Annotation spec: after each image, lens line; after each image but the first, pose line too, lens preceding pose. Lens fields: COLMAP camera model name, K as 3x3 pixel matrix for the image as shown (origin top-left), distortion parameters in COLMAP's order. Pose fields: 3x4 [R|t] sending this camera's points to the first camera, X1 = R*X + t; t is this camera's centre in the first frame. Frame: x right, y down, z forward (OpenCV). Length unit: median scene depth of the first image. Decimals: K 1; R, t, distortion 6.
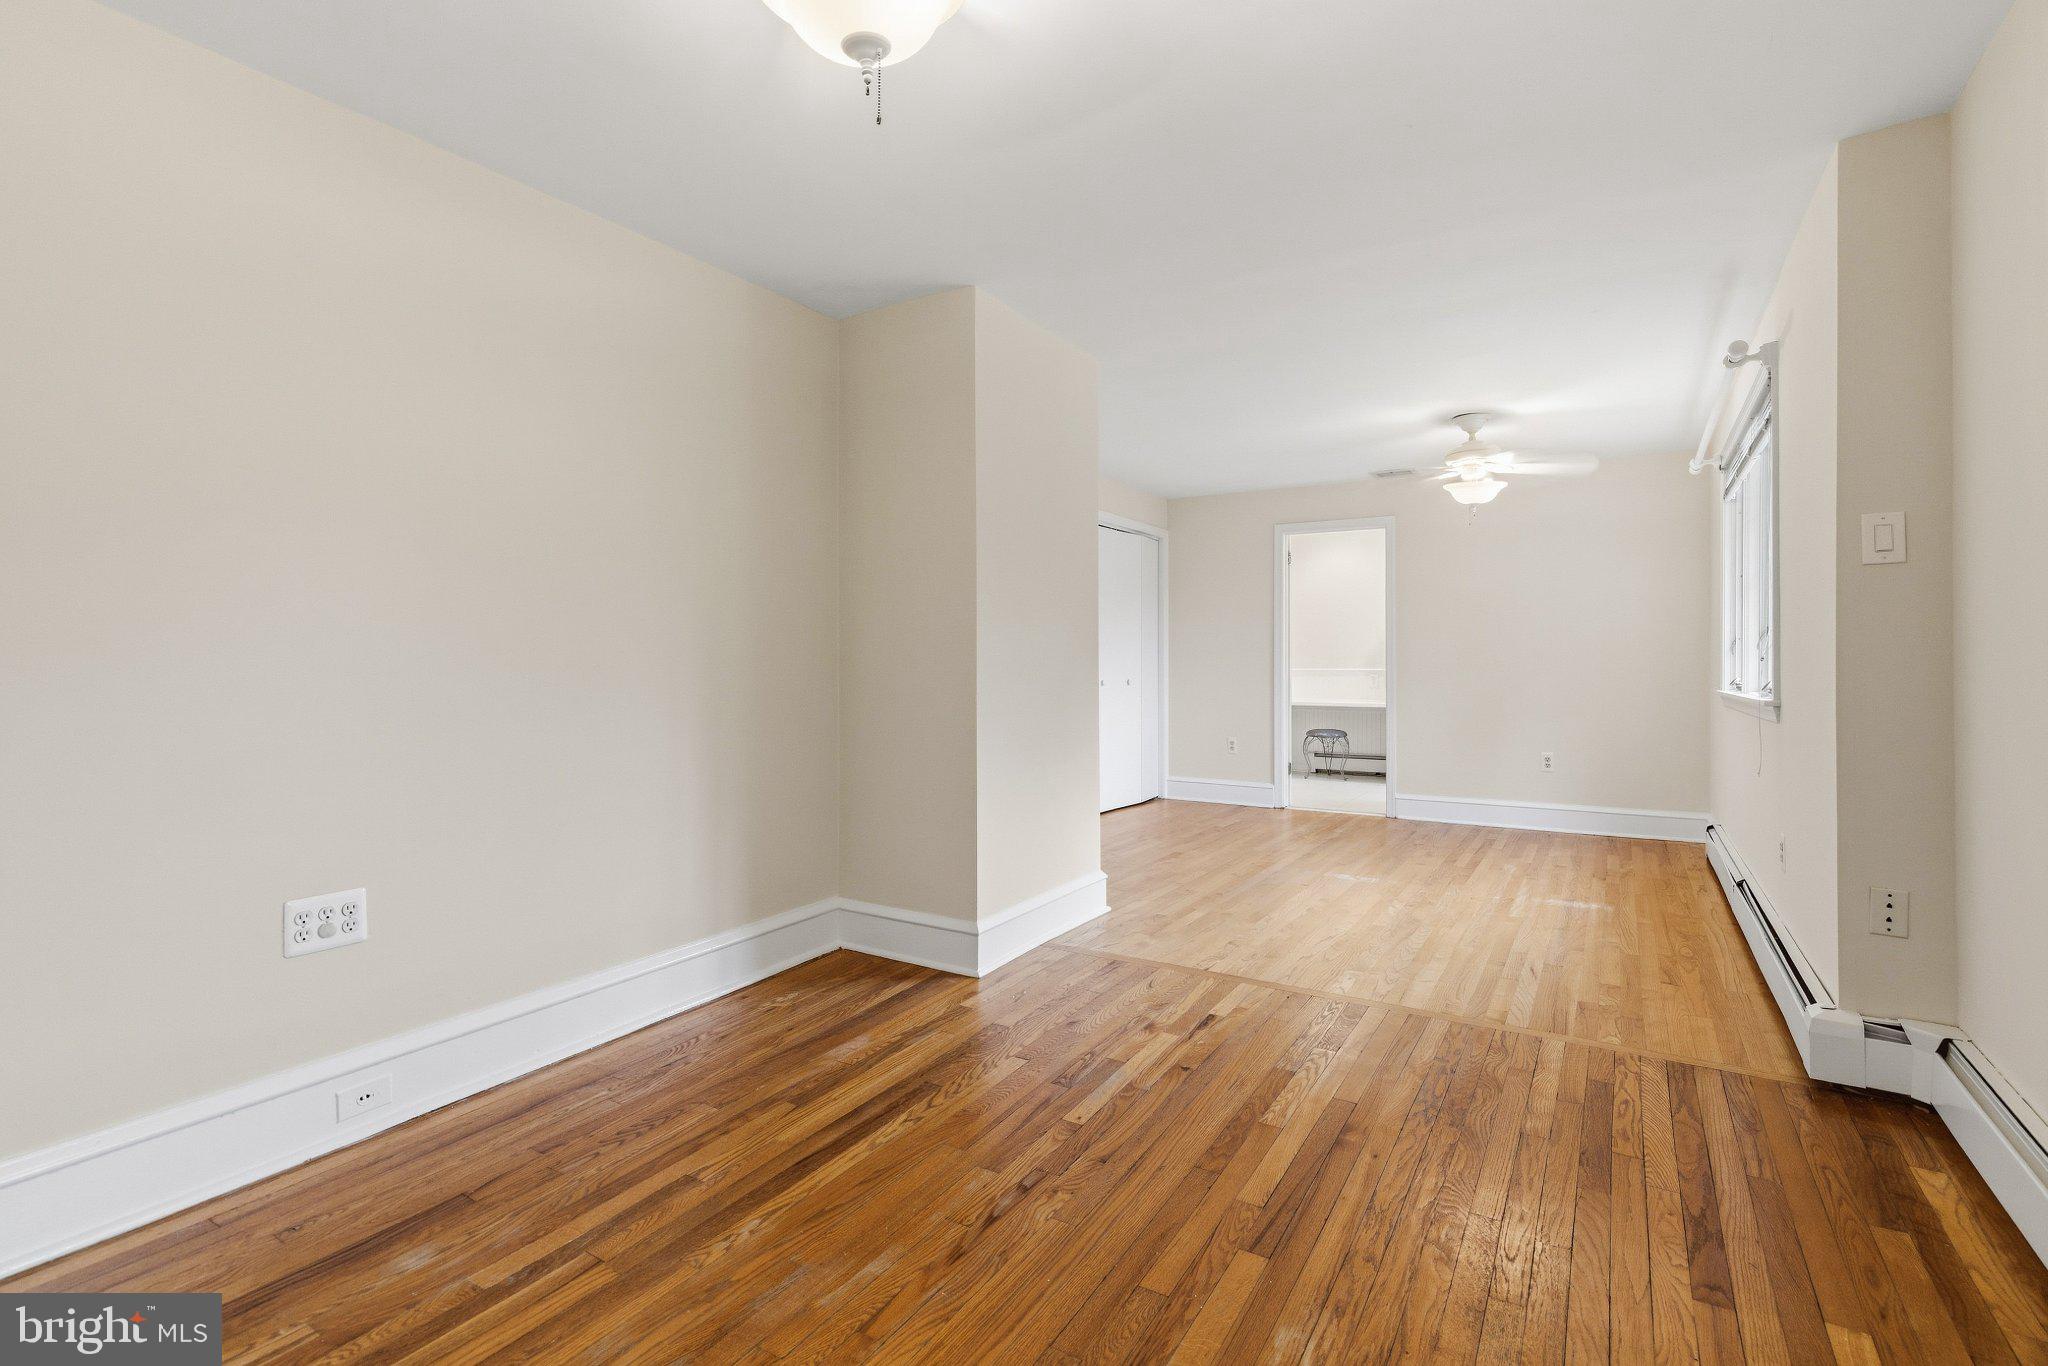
lens RADIAL K [[938.5, 0, 1030.3], [0, 938.5, 666.8], [0, 0, 1]] dist [0.016056, -0.000044]
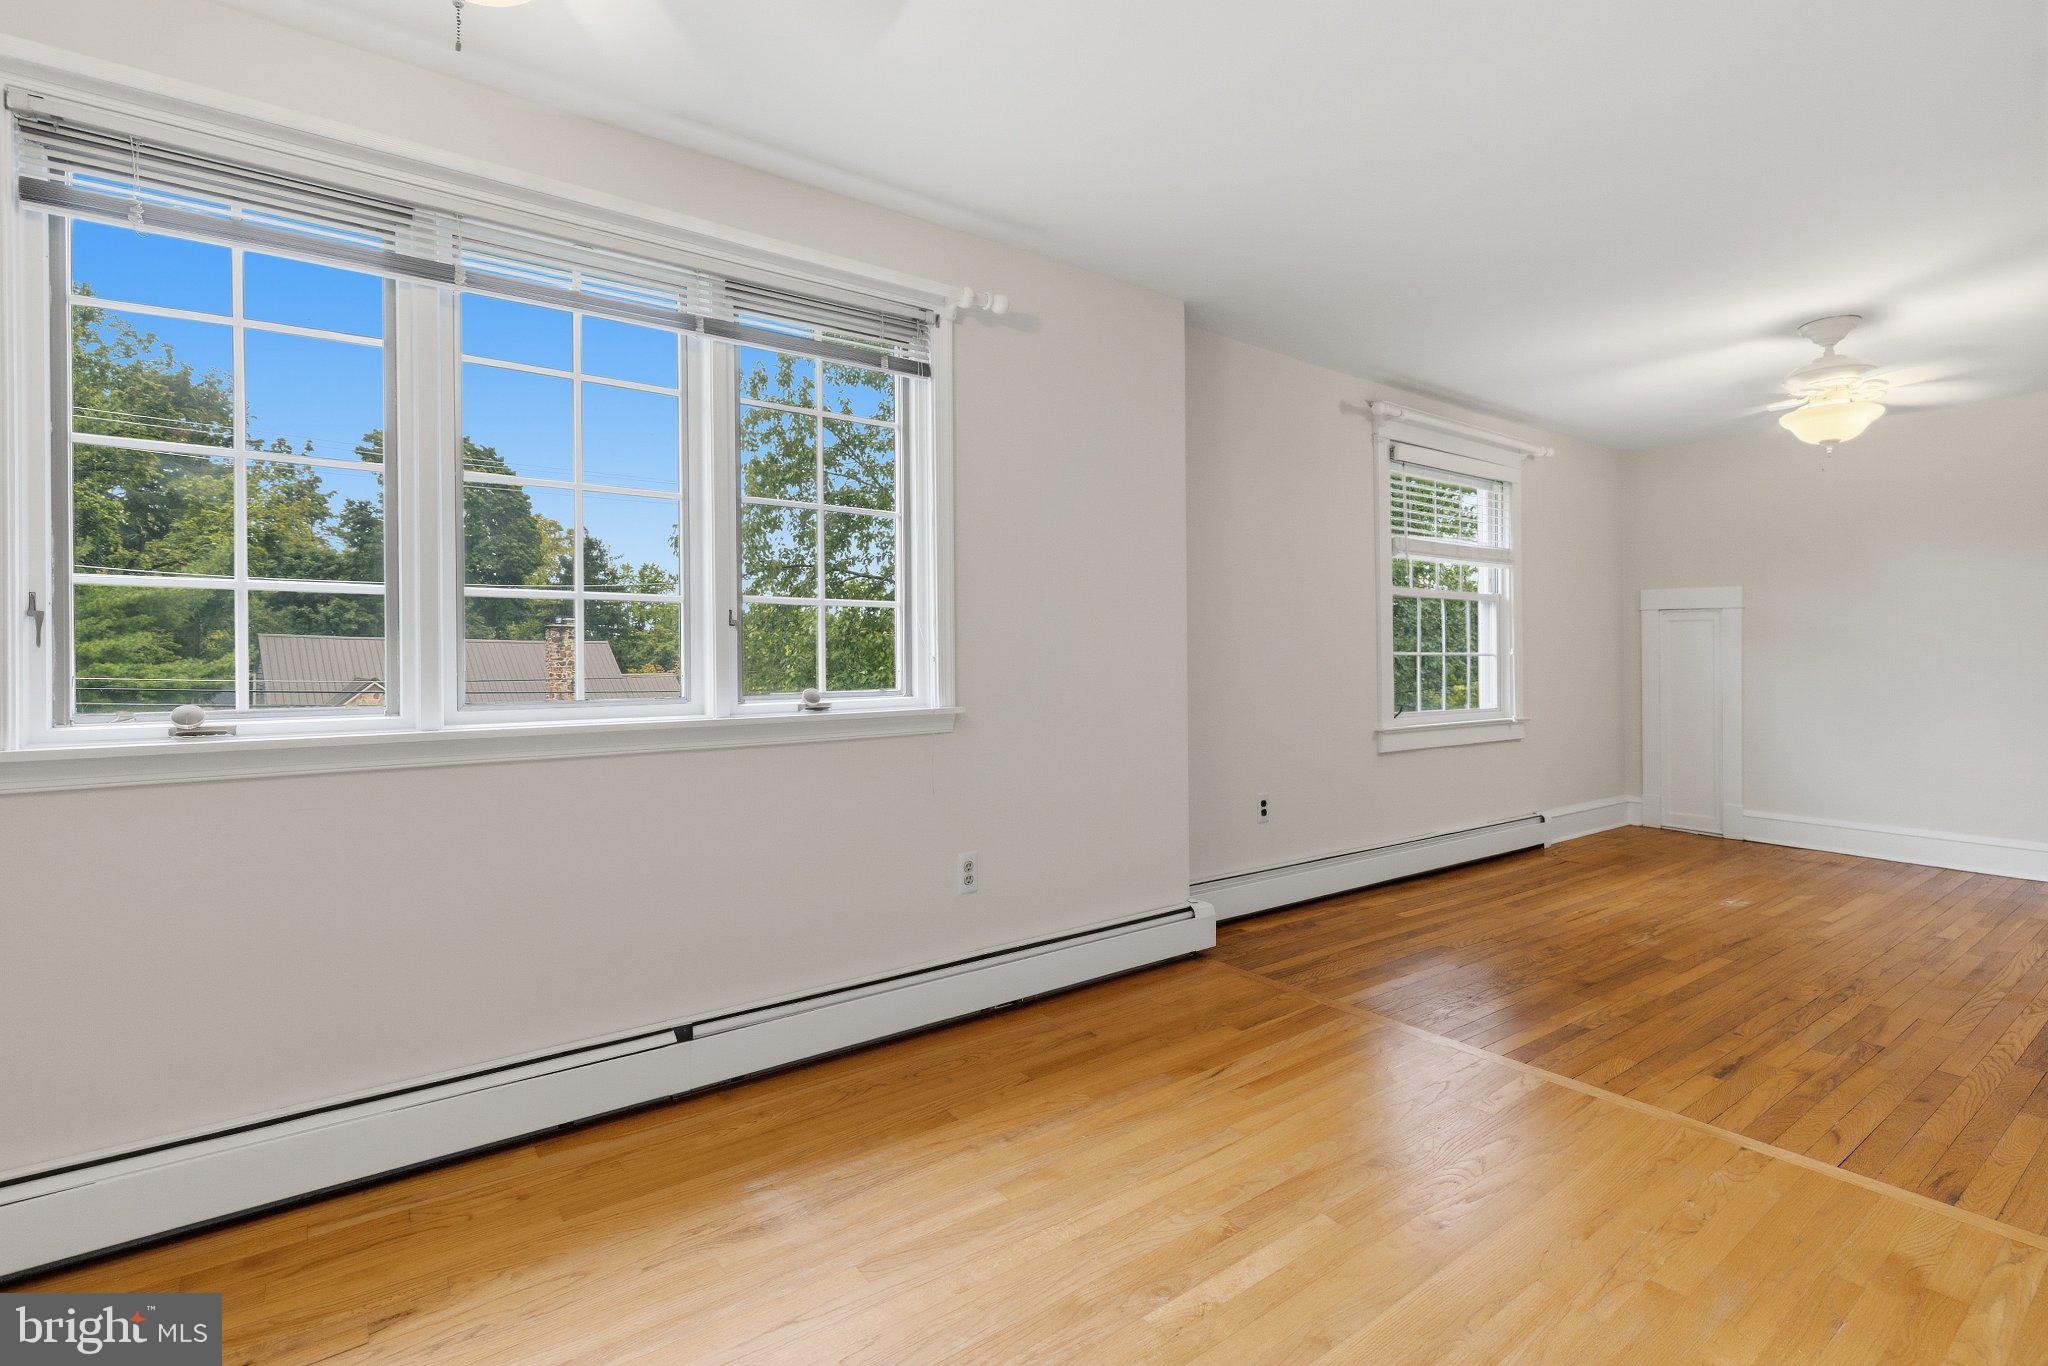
lens RADIAL K [[938.5, 0, 1030.3], [0, 938.5, 666.8], [0, 0, 1]] dist [0.016056, -0.000044]
pose [[-0.930288, 0.007577, 0.366752, 0.317516], [0.010687, 0.999922, 0.006450, -0.006424], [-0.366674, 0.009919, -0.930296, 1.411352]]
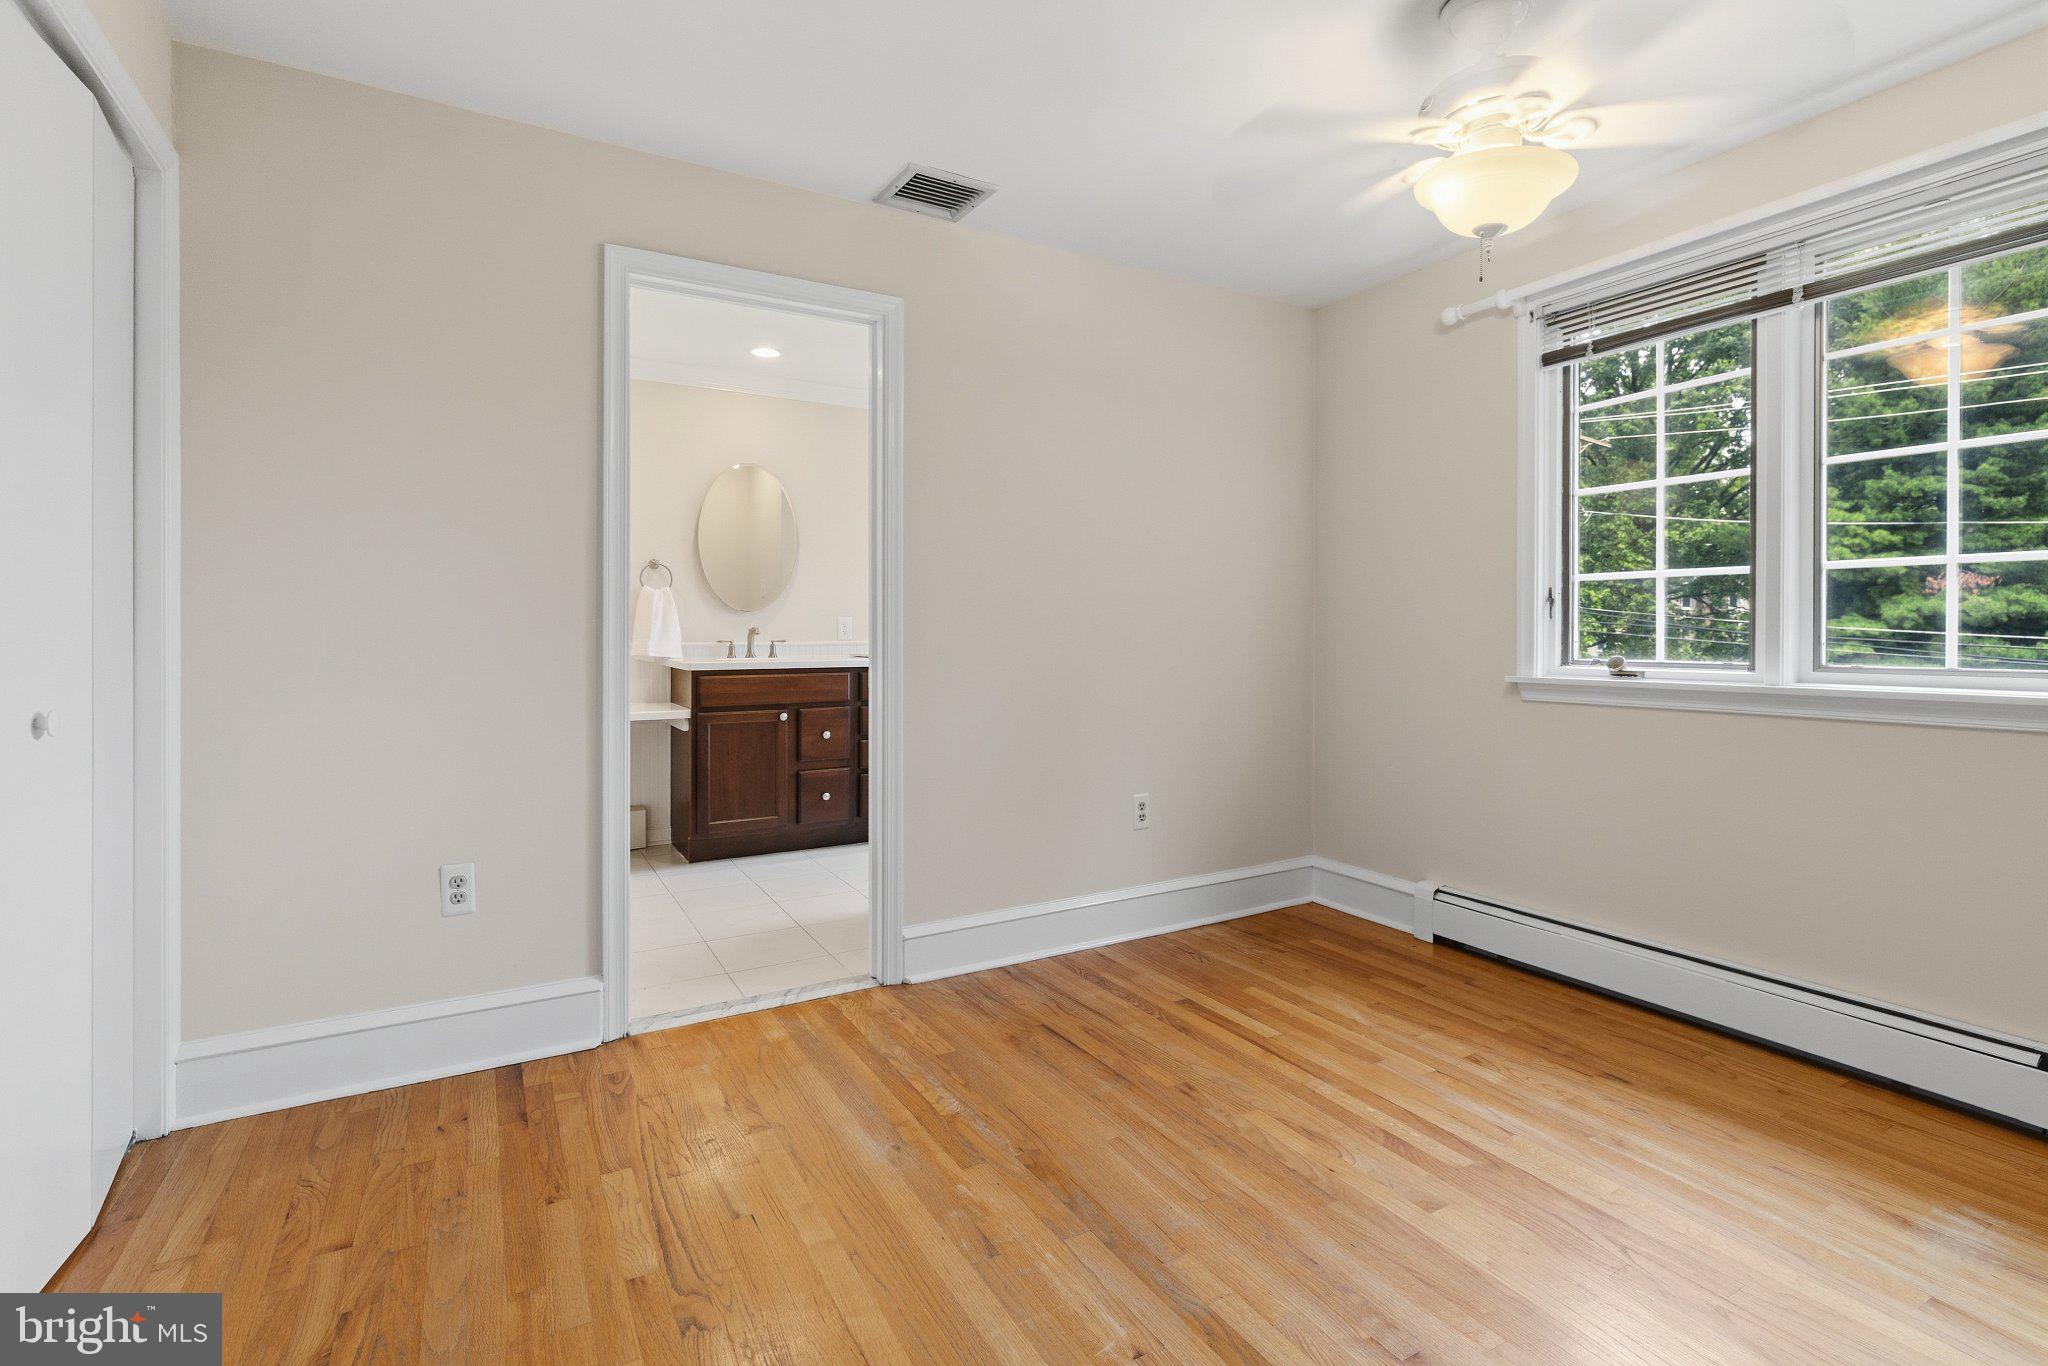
lens RADIAL K [[945.6, 0, 1006.7], [0, 945.6, 646.3], [0, 0, 1]] dist [0.002017, -0.000182]
pose [[0.468435, -0.015228, 0.883367, 0.024302], [0.002067, 0.999868, 0.016140, -0.008775], [-0.883495, -0.005735, 0.468405, 1.197564]]
